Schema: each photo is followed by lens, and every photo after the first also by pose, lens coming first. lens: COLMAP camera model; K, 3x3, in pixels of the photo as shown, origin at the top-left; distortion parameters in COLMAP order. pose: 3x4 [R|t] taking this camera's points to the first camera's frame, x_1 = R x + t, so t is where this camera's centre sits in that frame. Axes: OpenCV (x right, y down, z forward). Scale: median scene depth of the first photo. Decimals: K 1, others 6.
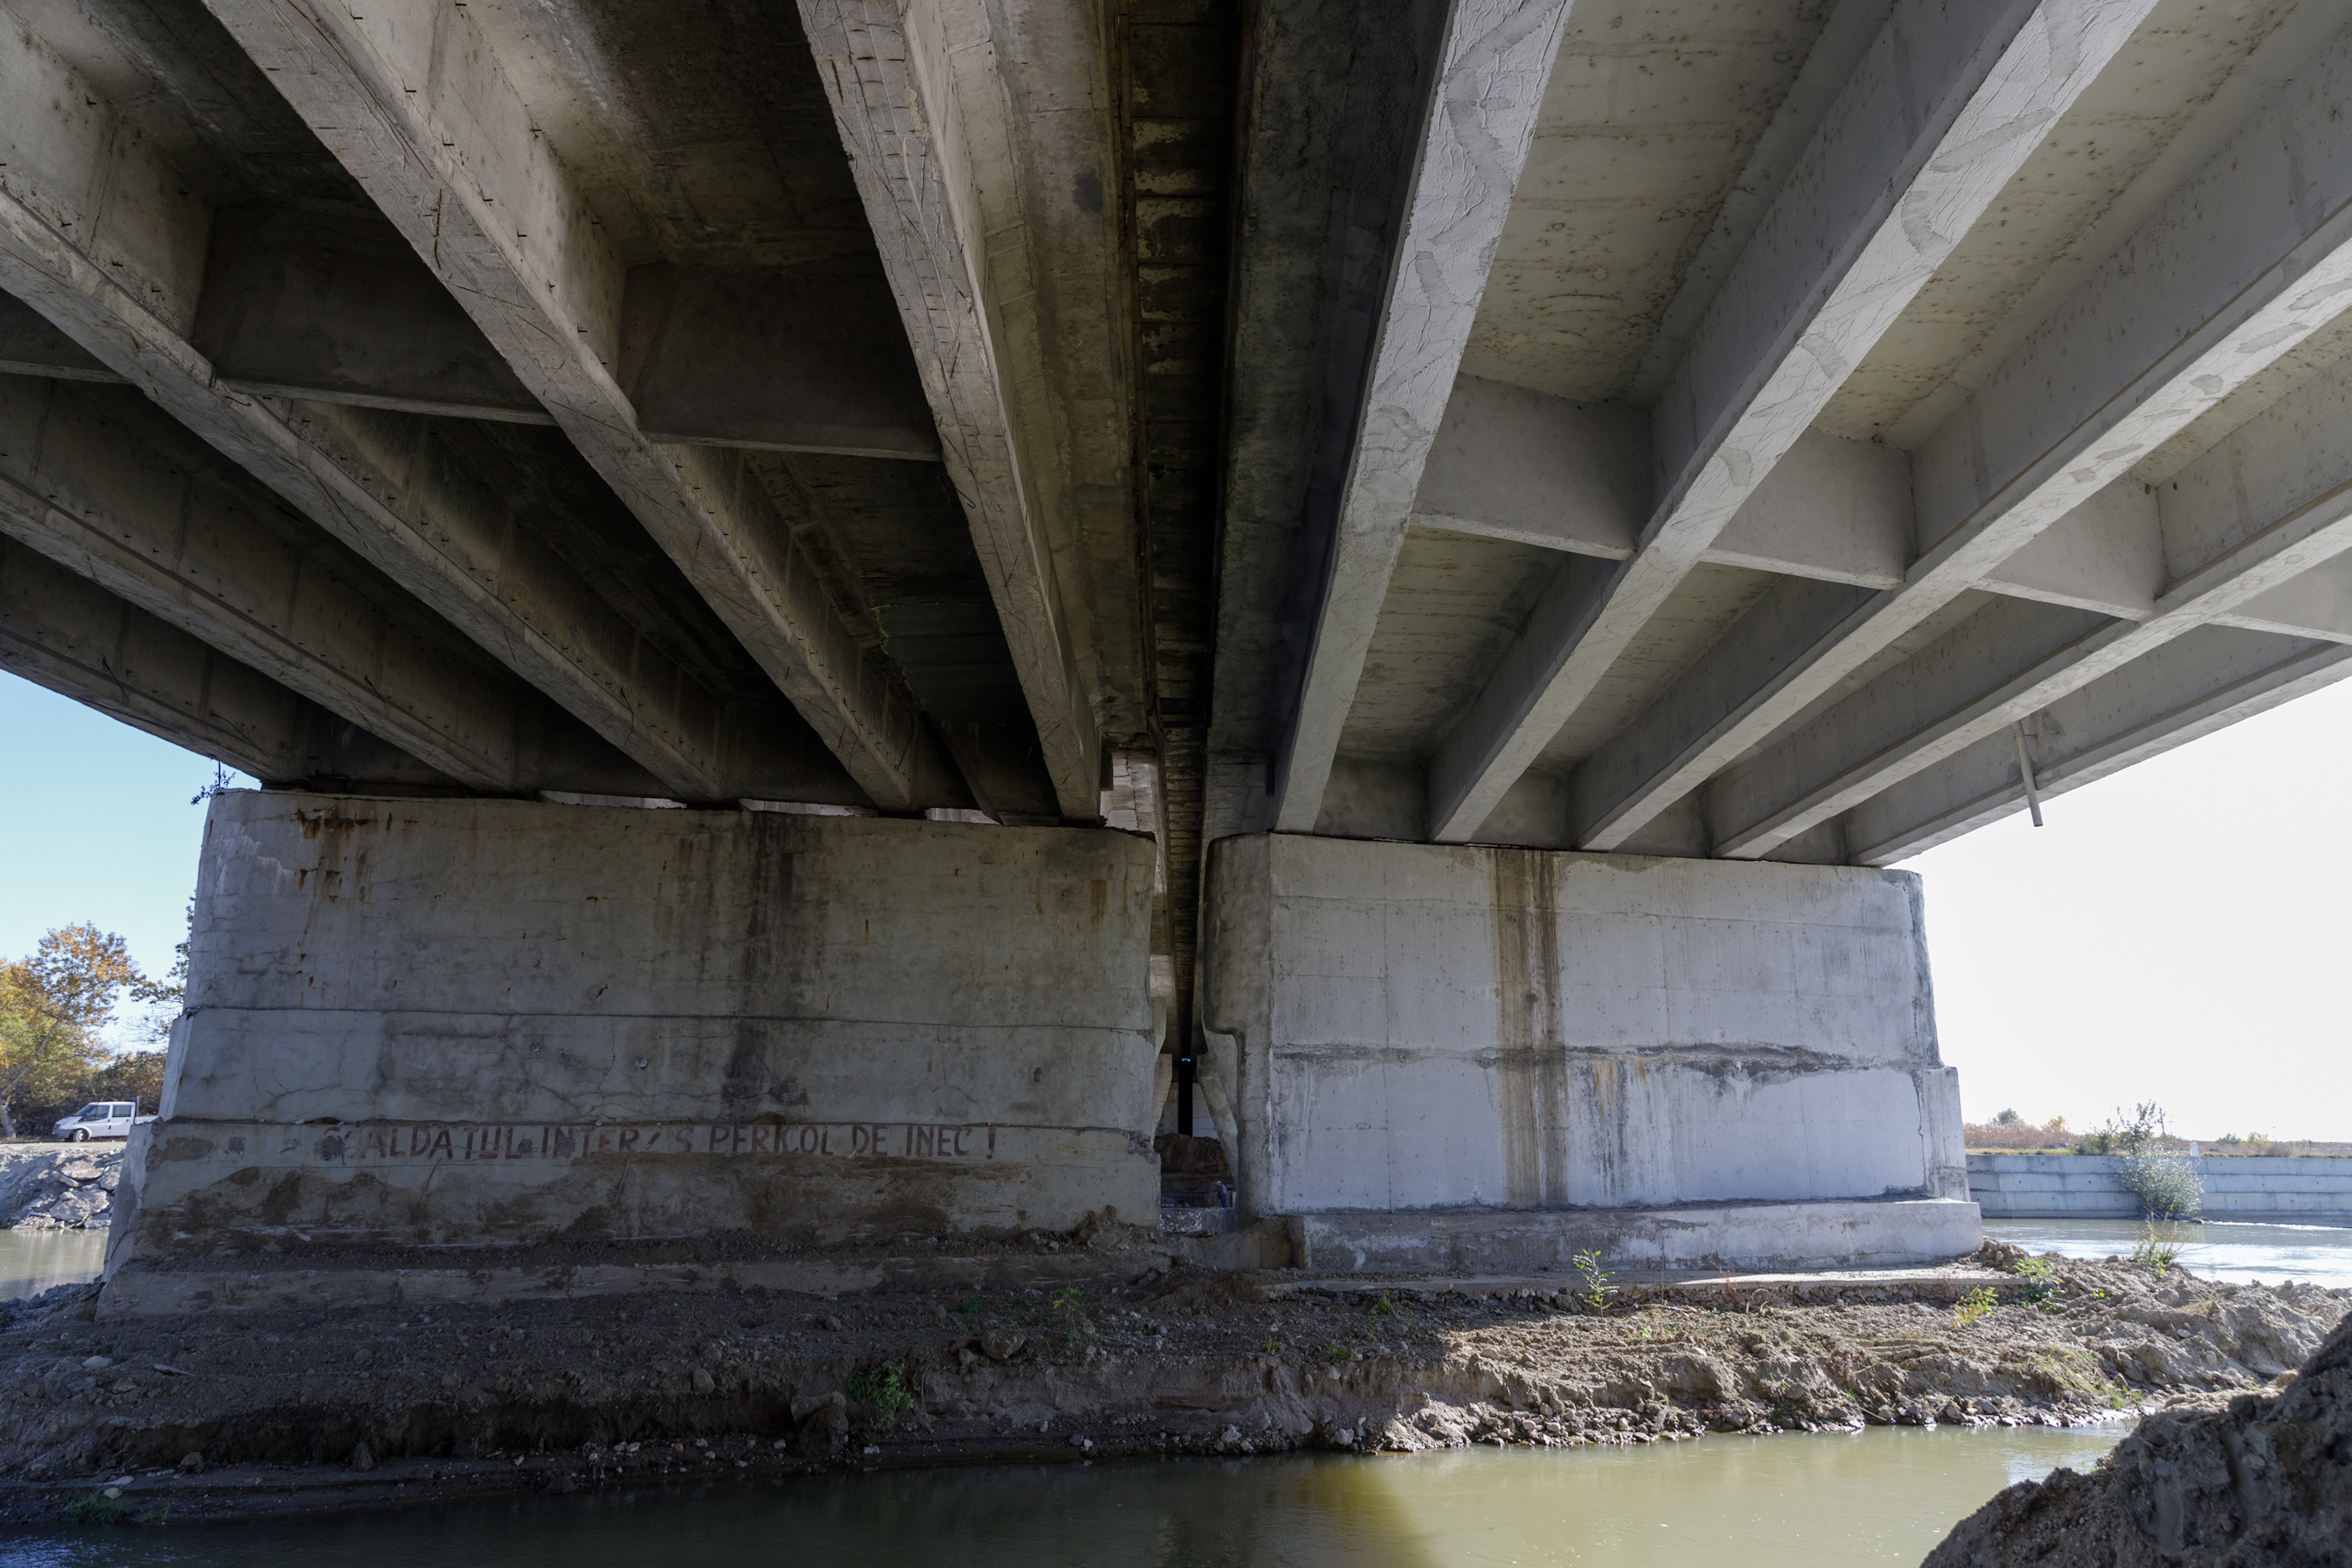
lens RADIAL K [[1548.4, 0, 1176.0], [0, 1548.4, 784.0], [0, 0, 1]] dist [0.024690, -0.000316]
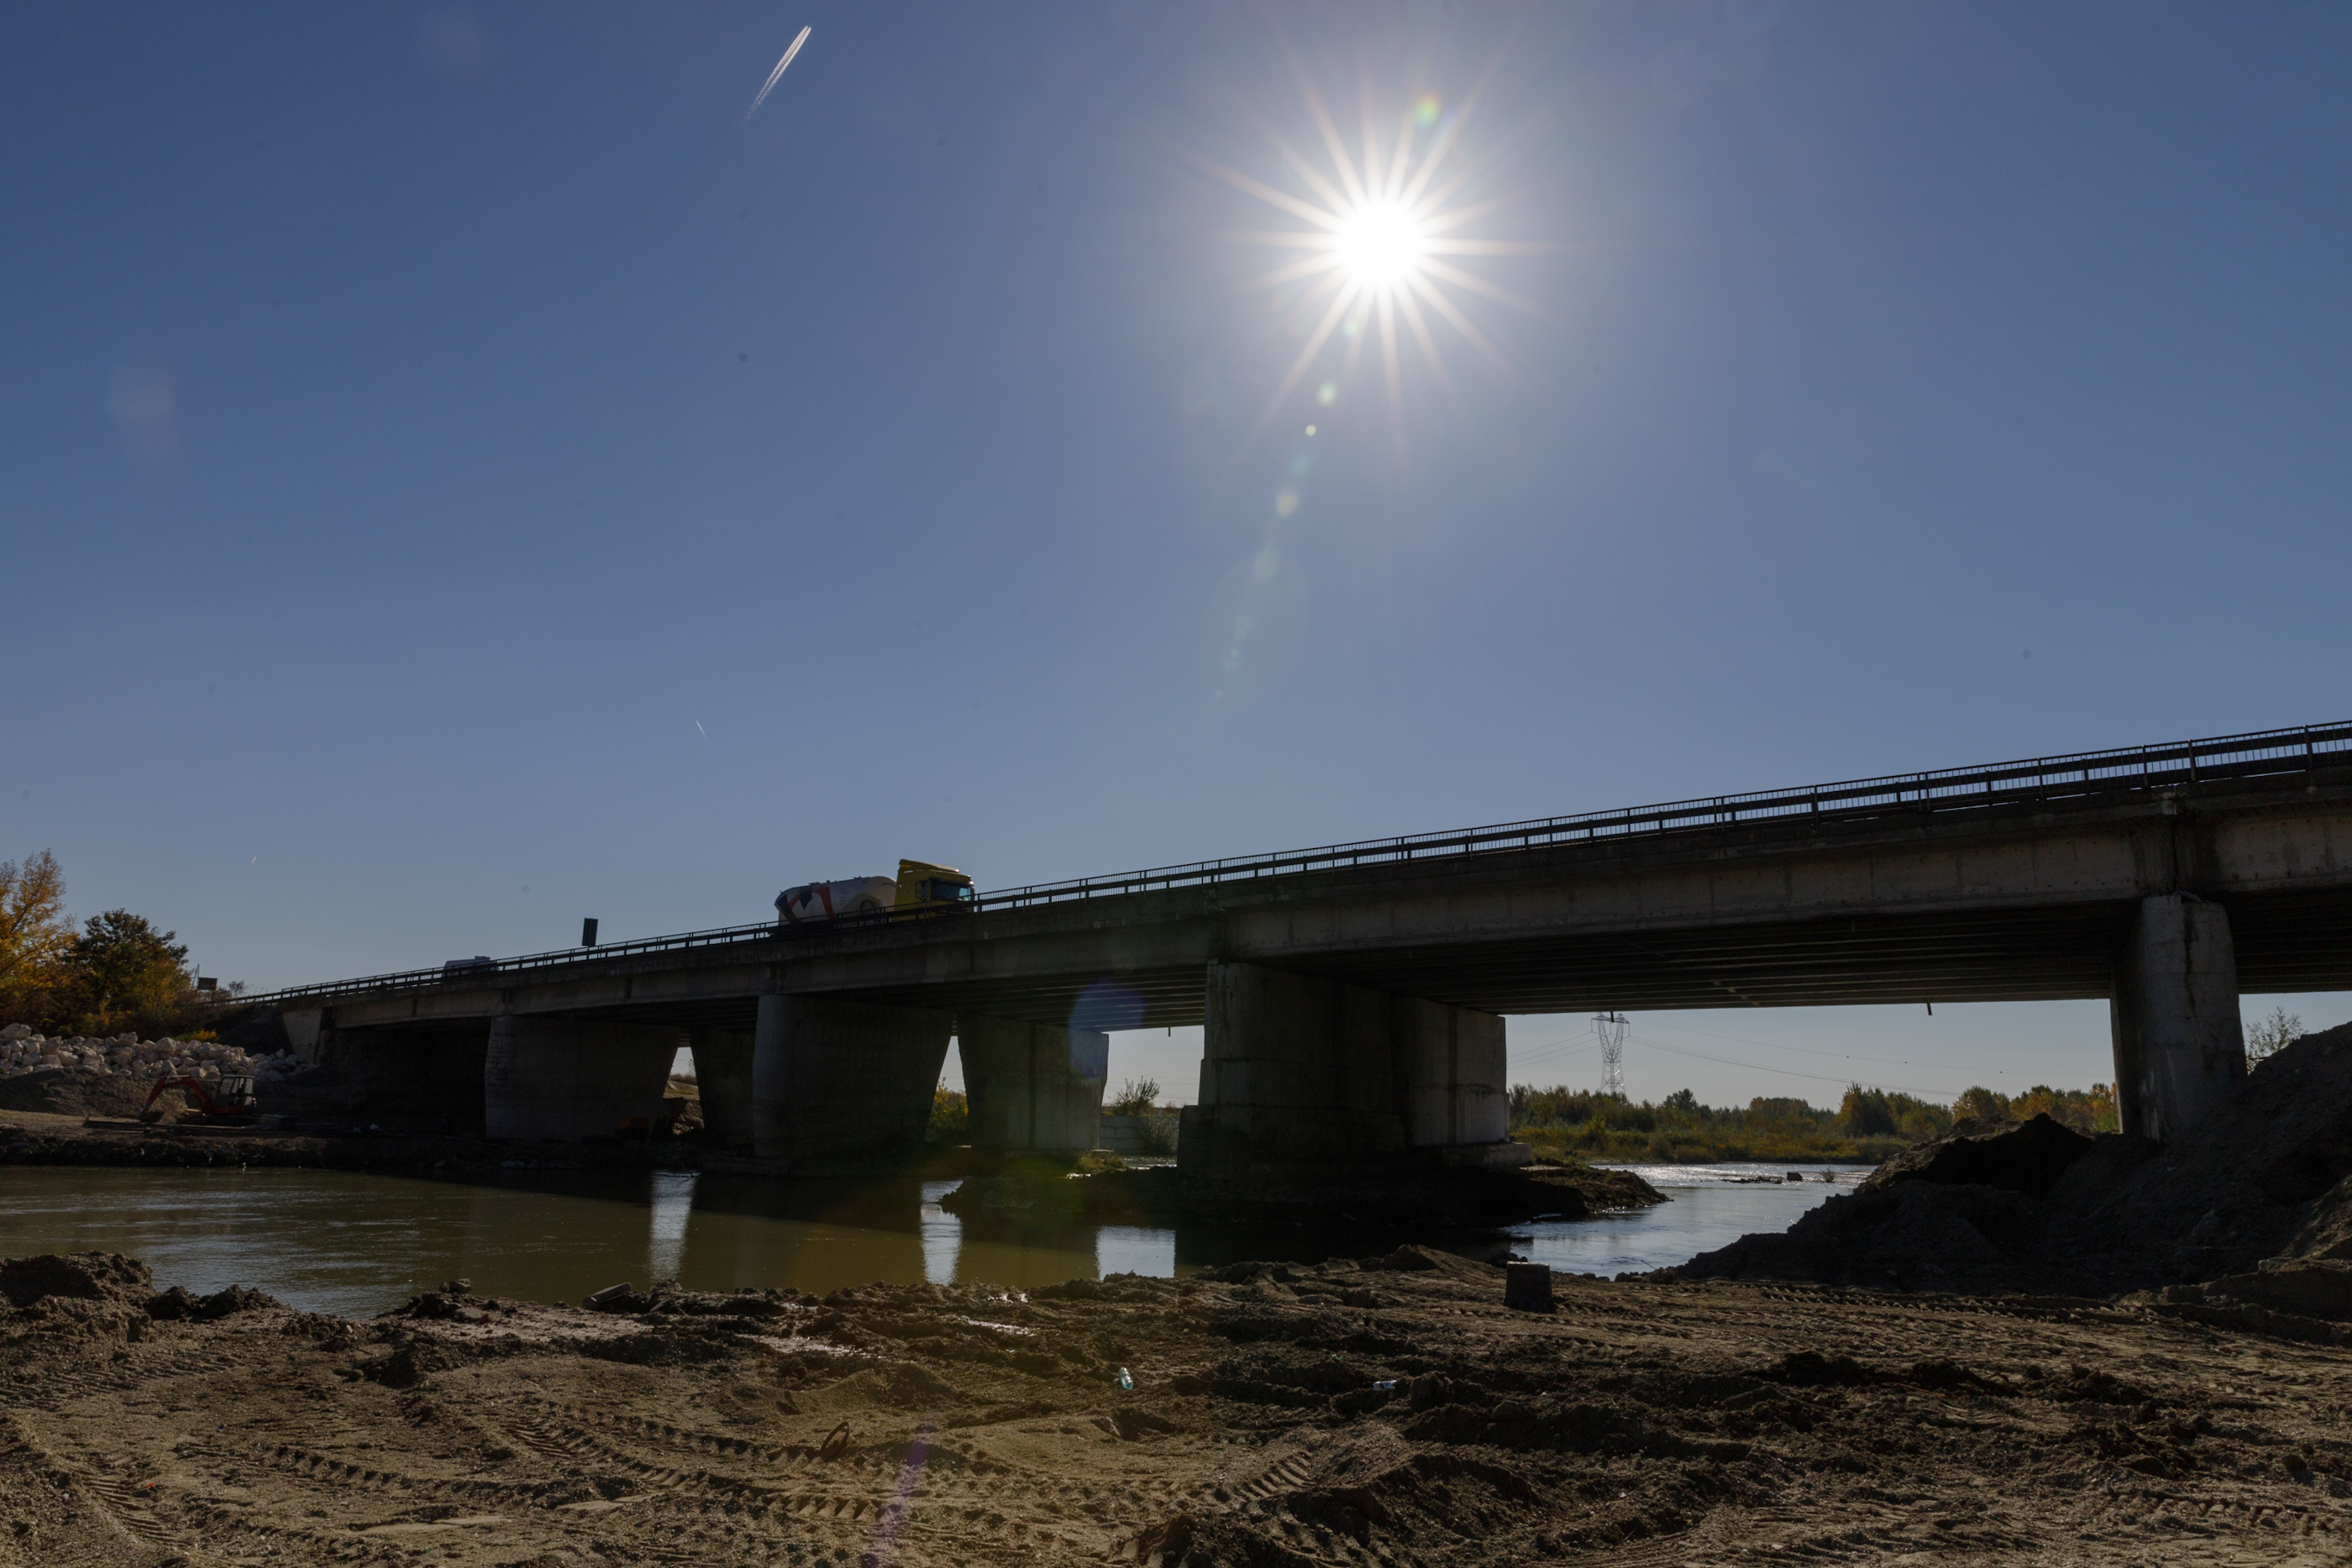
lens RADIAL K [[1548.4, 0, 1176.0], [0, 1548.4, 784.0], [0, 0, 1]] dist [0.024690, -0.000316]
pose [[0.698160, 0.167844, 0.695990, -2.297523], [-0.190450, 0.980644, -0.045448, -0.131506], [-0.690146, -0.100822, 0.716612, -0.552144]]
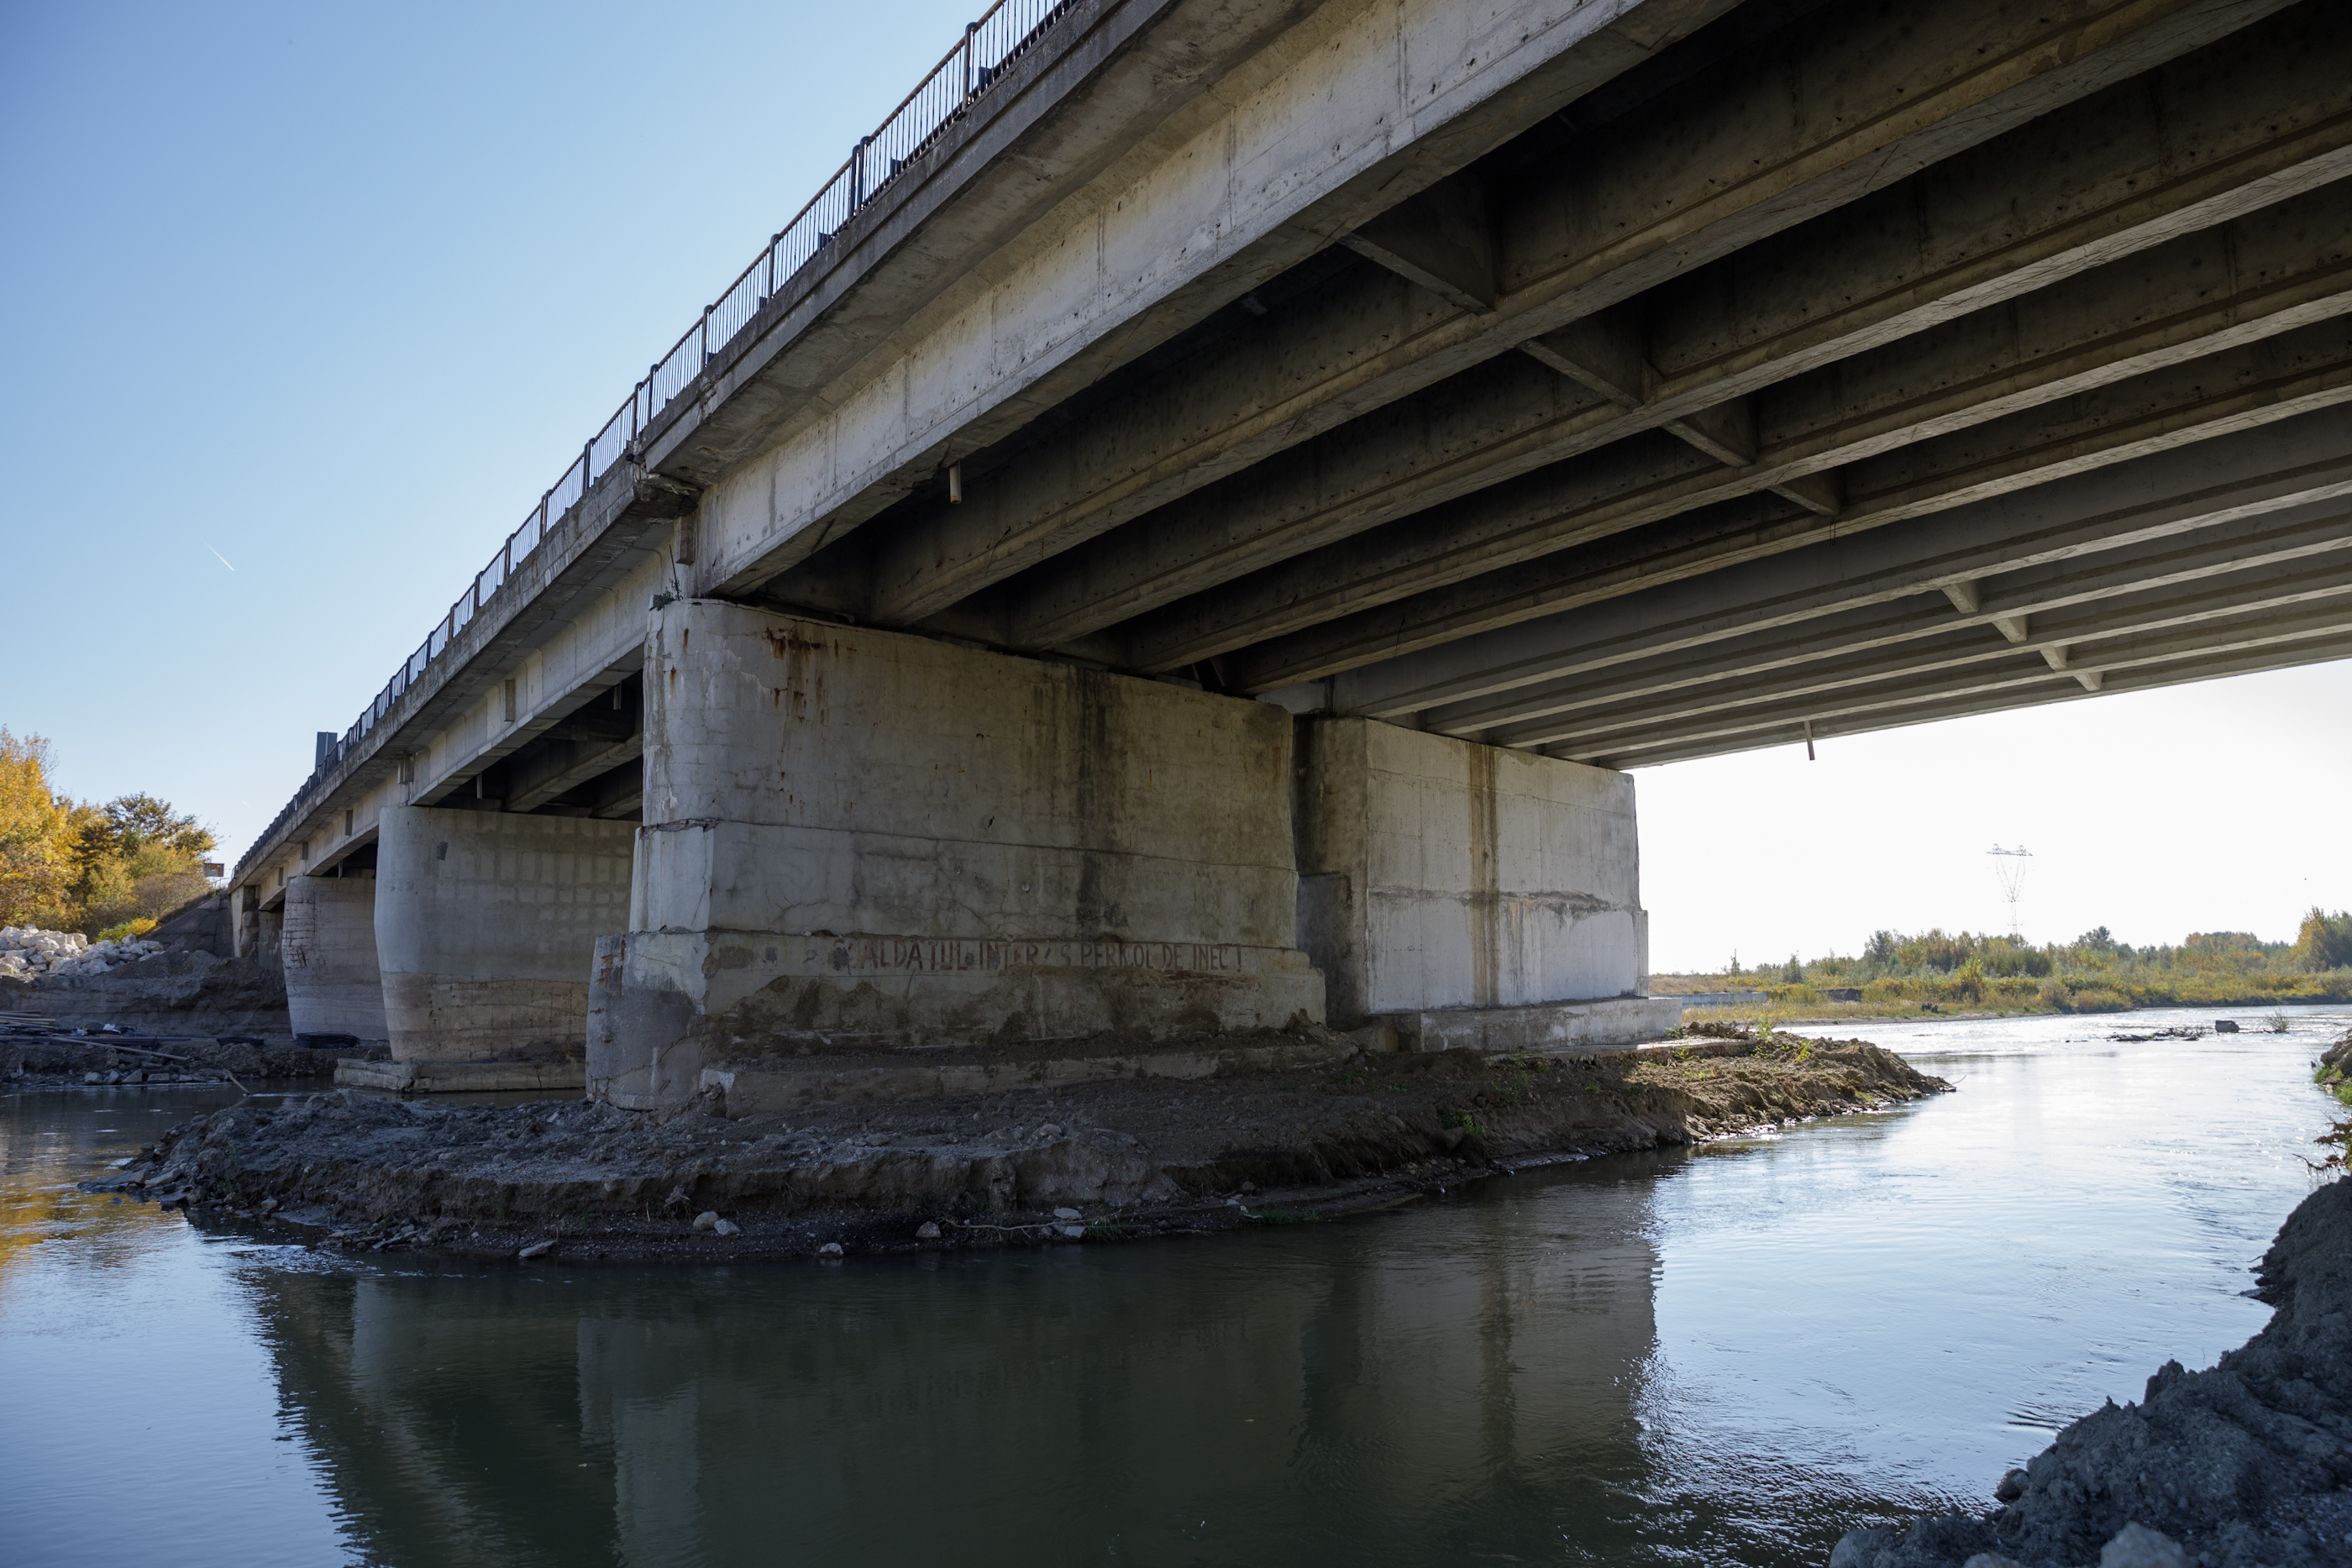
lens RADIAL K [[1613.3, 0, 1176.0], [0, 1613.3, 784.0], [0, 0, 1]] dist [-0.040530, 0.005155]
pose [[0.837303, 0.059584, 0.543483, -0.892153], [-0.115091, 0.990979, 0.068666, 0.014745], [-0.534489, -0.120044, 0.836607, -0.014720]]
